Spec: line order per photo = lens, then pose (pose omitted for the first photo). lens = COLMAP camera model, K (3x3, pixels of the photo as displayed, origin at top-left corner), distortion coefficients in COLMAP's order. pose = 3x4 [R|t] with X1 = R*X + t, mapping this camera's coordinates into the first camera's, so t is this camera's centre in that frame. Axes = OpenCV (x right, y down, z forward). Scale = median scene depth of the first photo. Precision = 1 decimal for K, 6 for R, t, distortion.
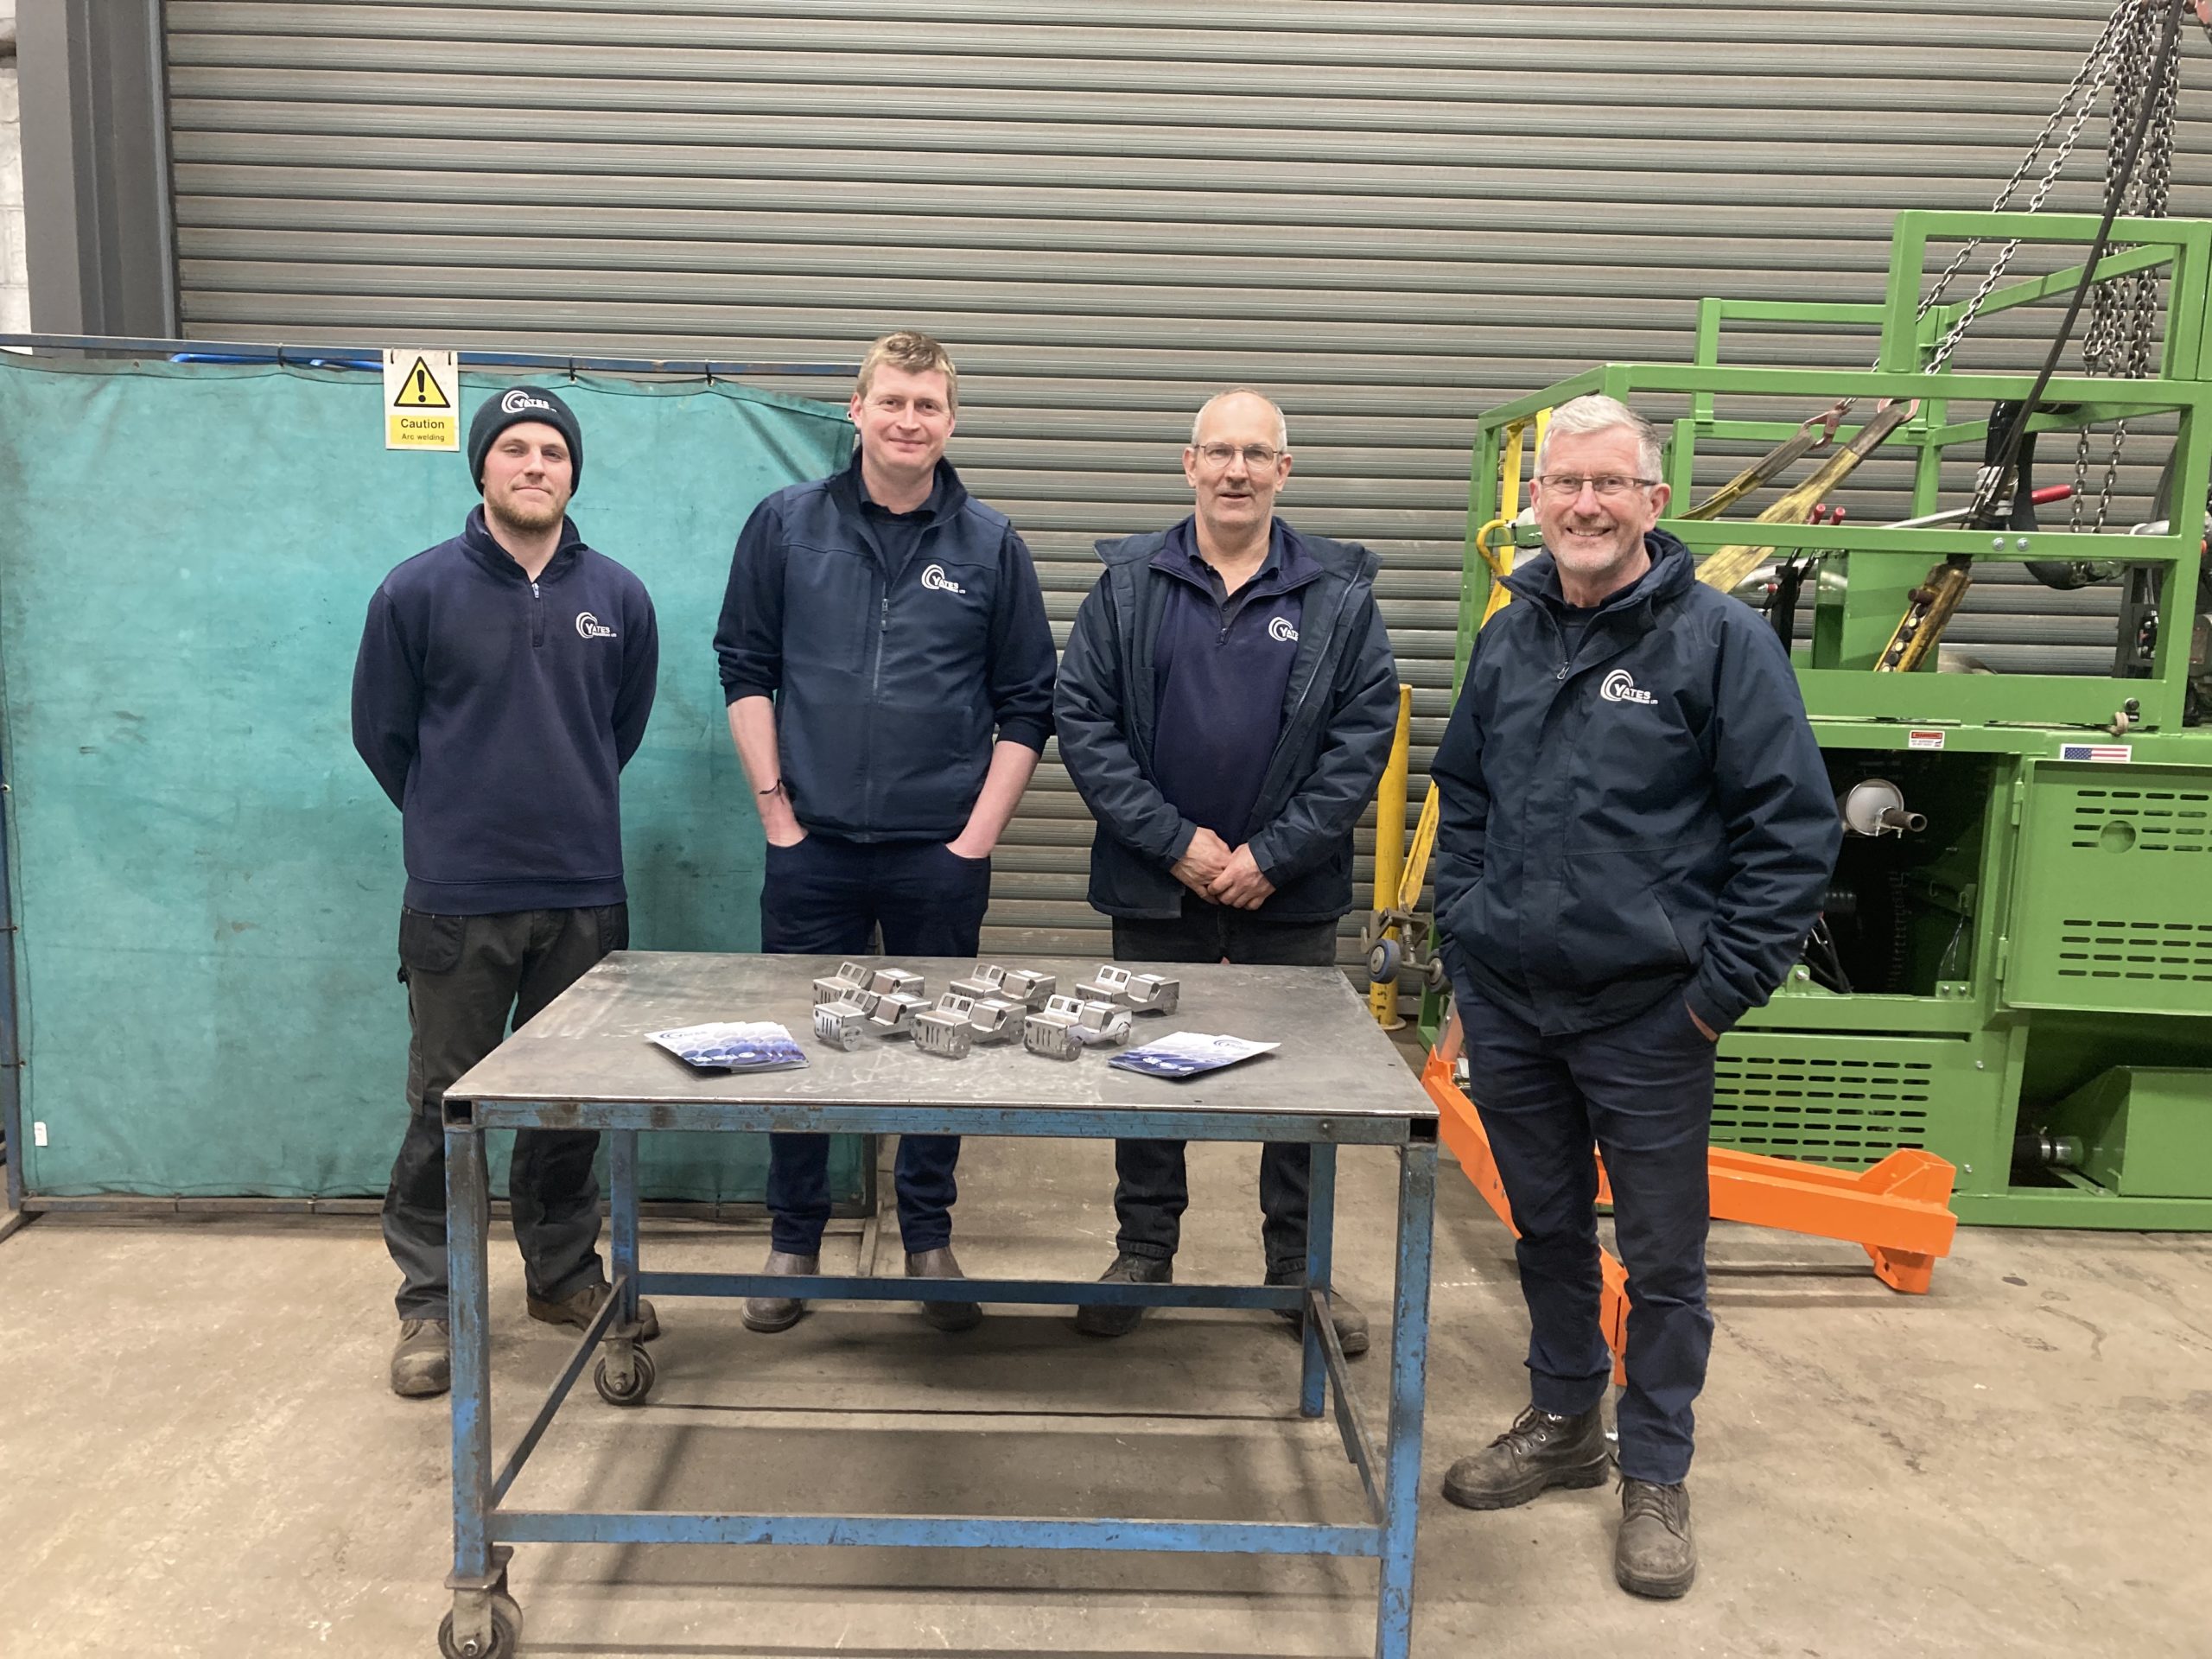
lens RADIAL K [[1838.5, 0, 1108.3], [0, 1838.5, 825.9], [0, 0, 1]] dist [0.024458, 0.014174]
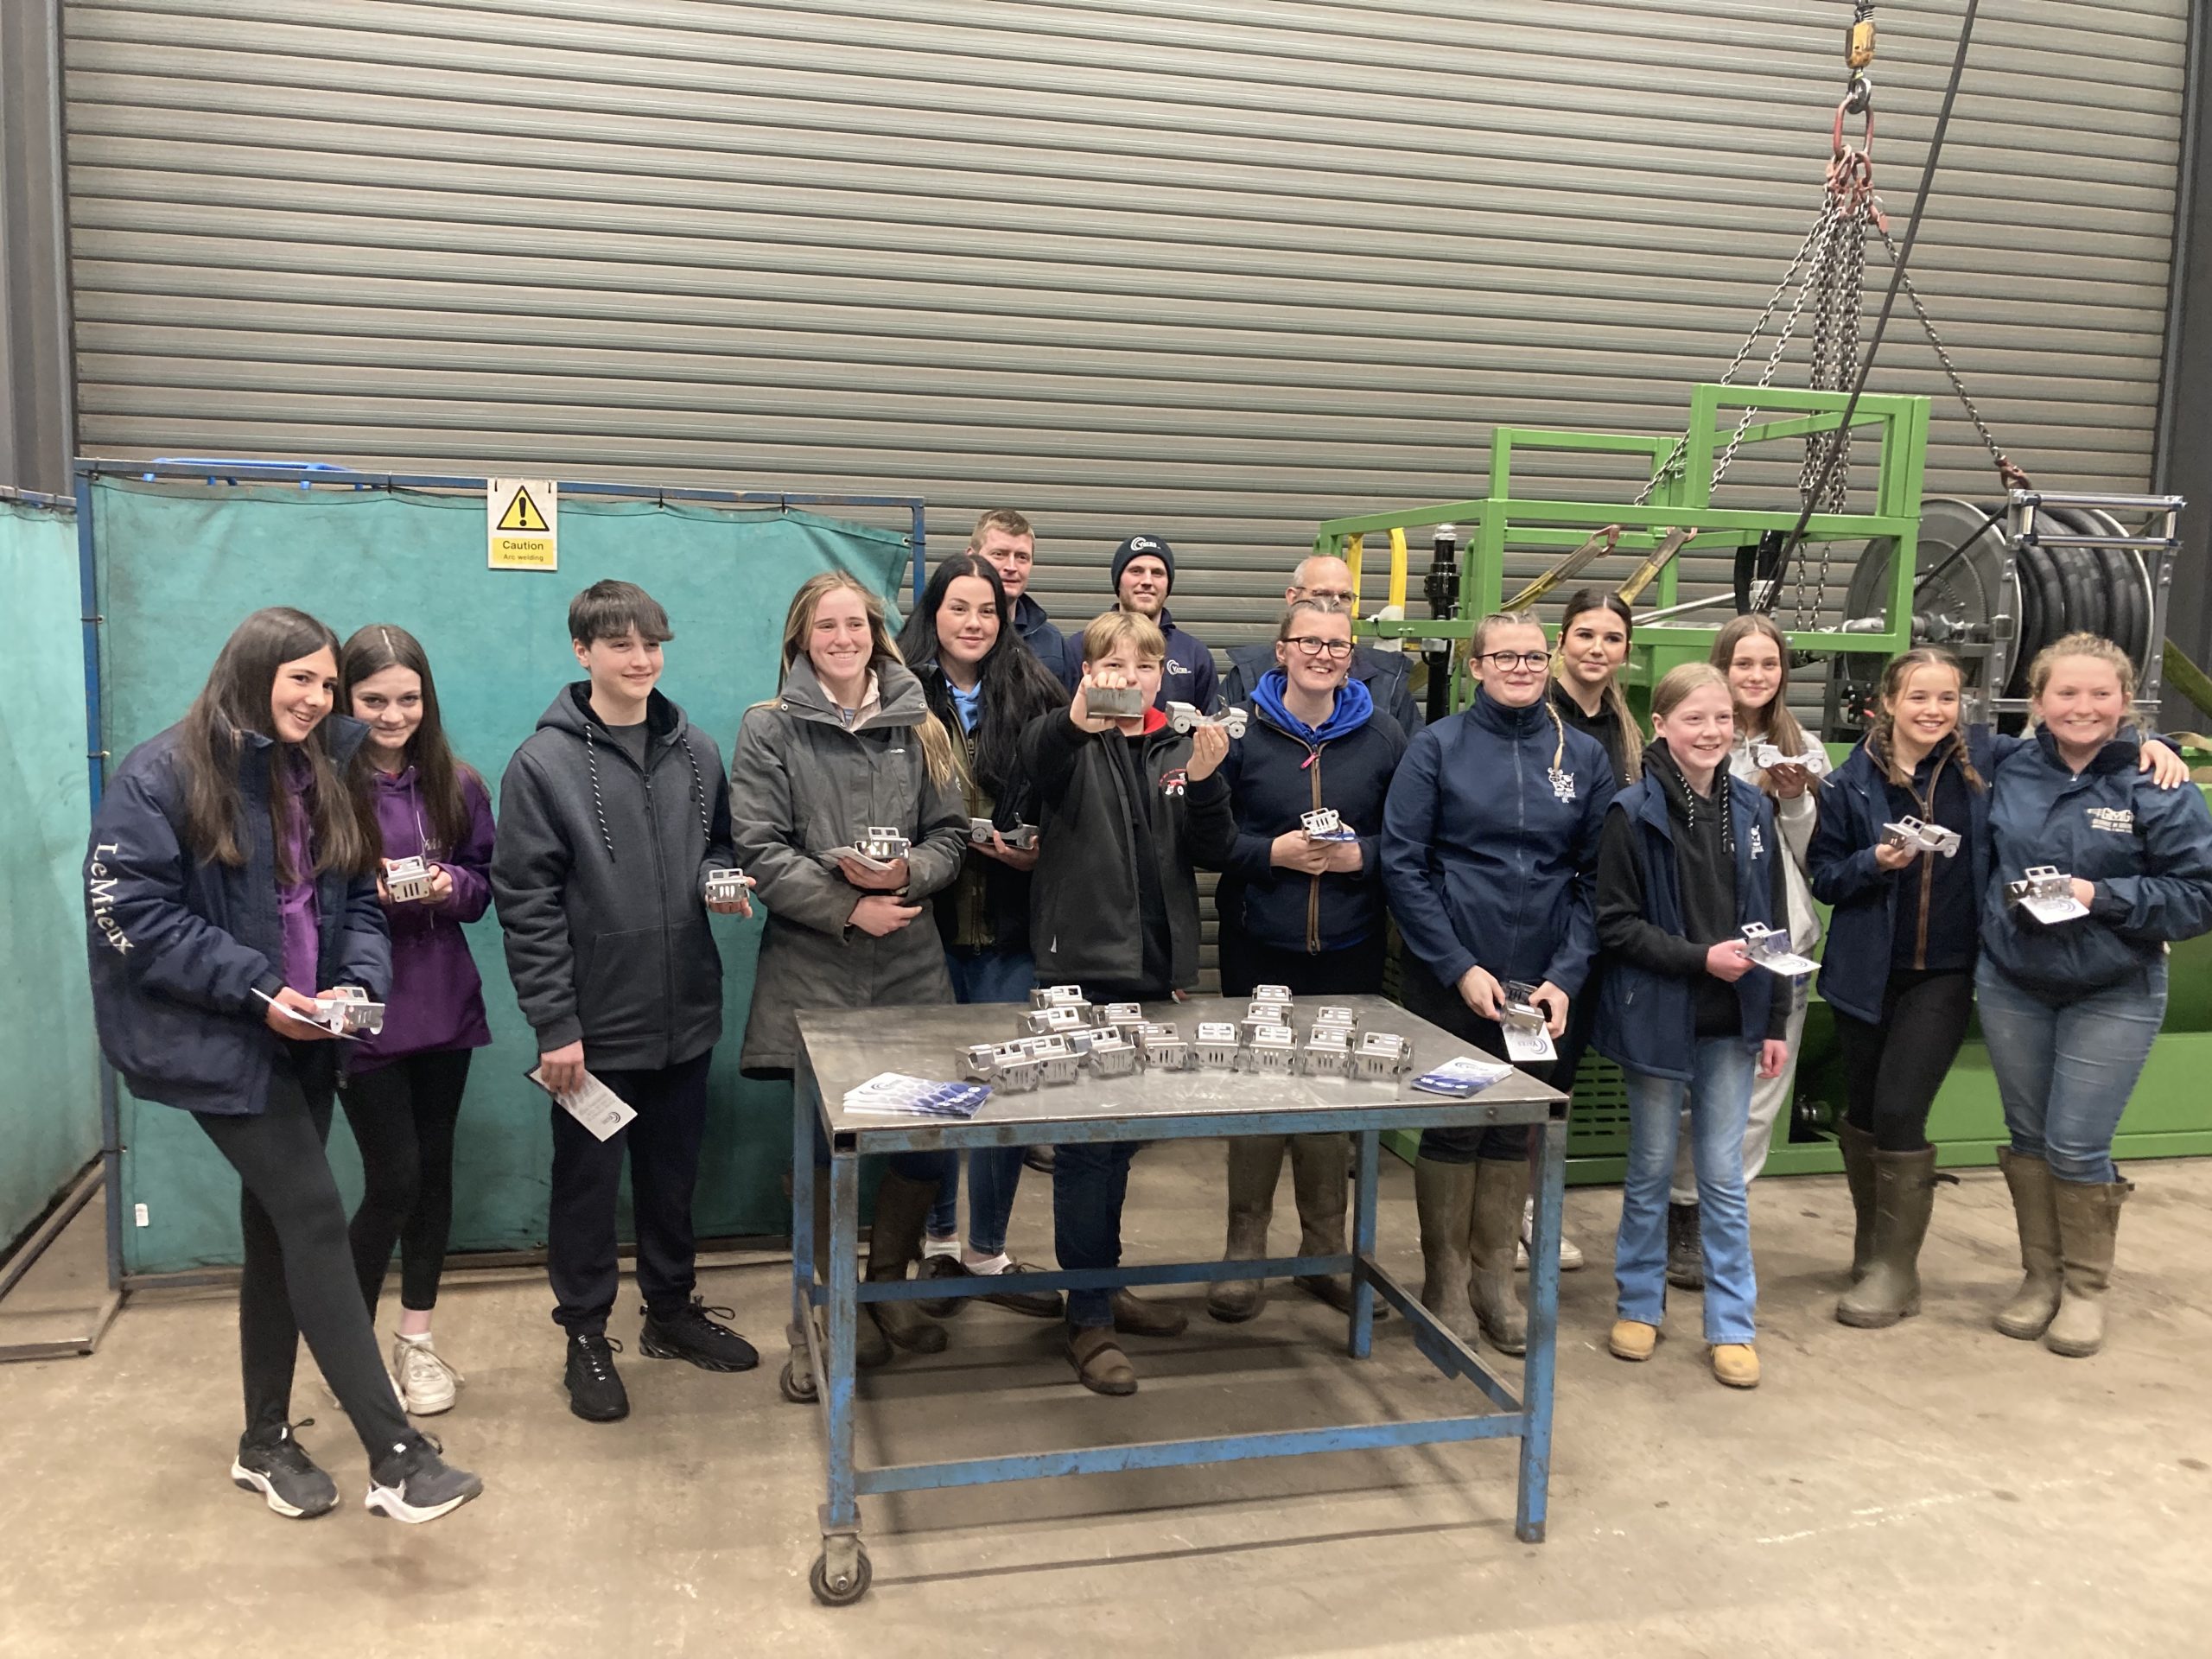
lens RADIAL K [[1838.5, 0, 1102.7], [0, 1838.5, 830.0], [0, 0, 1]] dist [0.024458, 0.014174]
pose [[0.974477, -0.028417, 0.222680, -0.283944], [0.032639, 0.999350, -0.015304, -0.018526], [-0.222100, 0.022181, 0.974772, -0.153798]]
